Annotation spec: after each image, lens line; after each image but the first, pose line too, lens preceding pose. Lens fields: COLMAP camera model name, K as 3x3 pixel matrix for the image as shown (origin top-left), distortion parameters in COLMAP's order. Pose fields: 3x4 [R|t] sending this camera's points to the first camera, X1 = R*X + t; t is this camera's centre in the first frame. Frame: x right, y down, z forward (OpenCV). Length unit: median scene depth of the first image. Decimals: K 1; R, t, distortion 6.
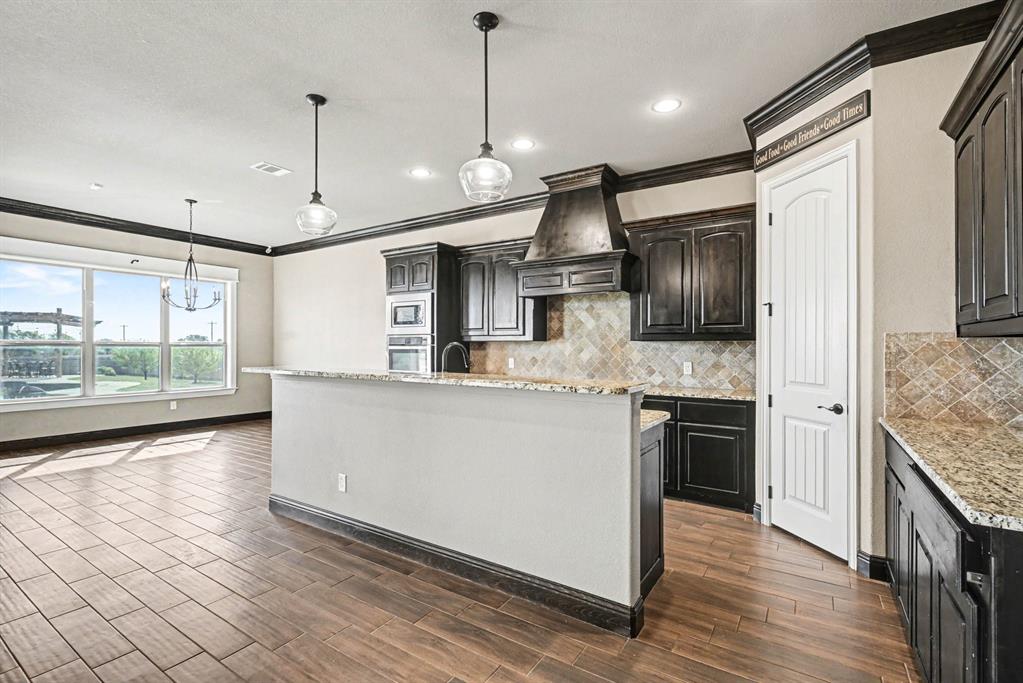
lens RADIAL K [[465.9, 0, 508.7], [0, 465.9, 345.9], [0, 0, 1]] dist [0.001079, -0.000214]
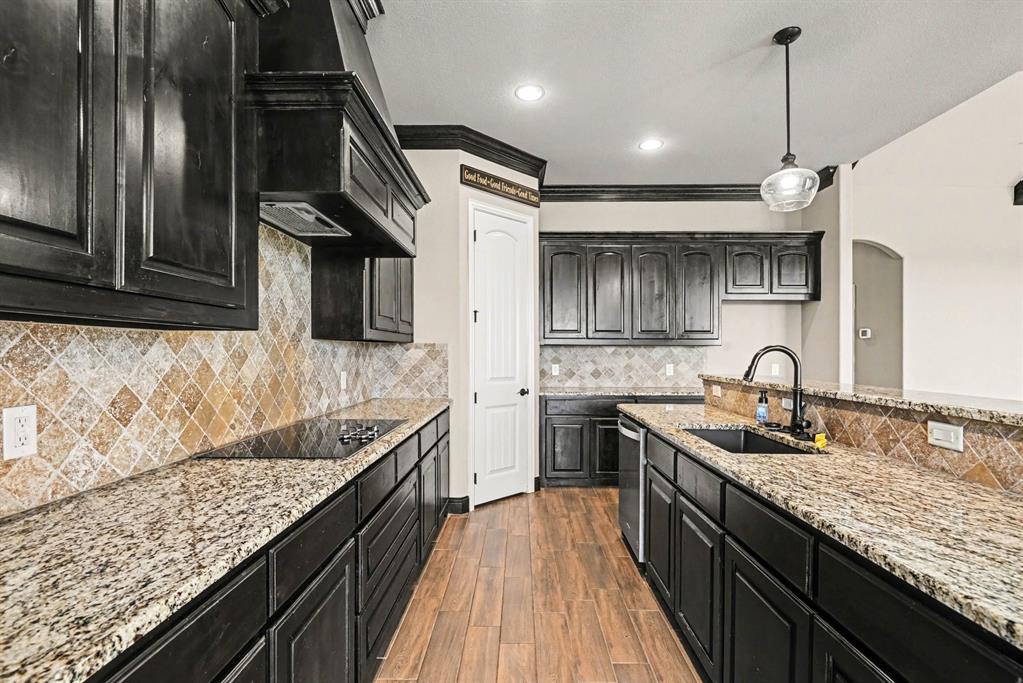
lens RADIAL K [[465.9, 0, 507.8], [0, 465.9, 351.4], [0, 0, 1]] dist [0.001079, -0.000214]
pose [[-0.537188, -0.006599, 0.843437, -0.417663], [-0.006805, 0.999971, 0.003490, 0.002015], [-0.843435, -0.003865, -0.537217, 1.498946]]
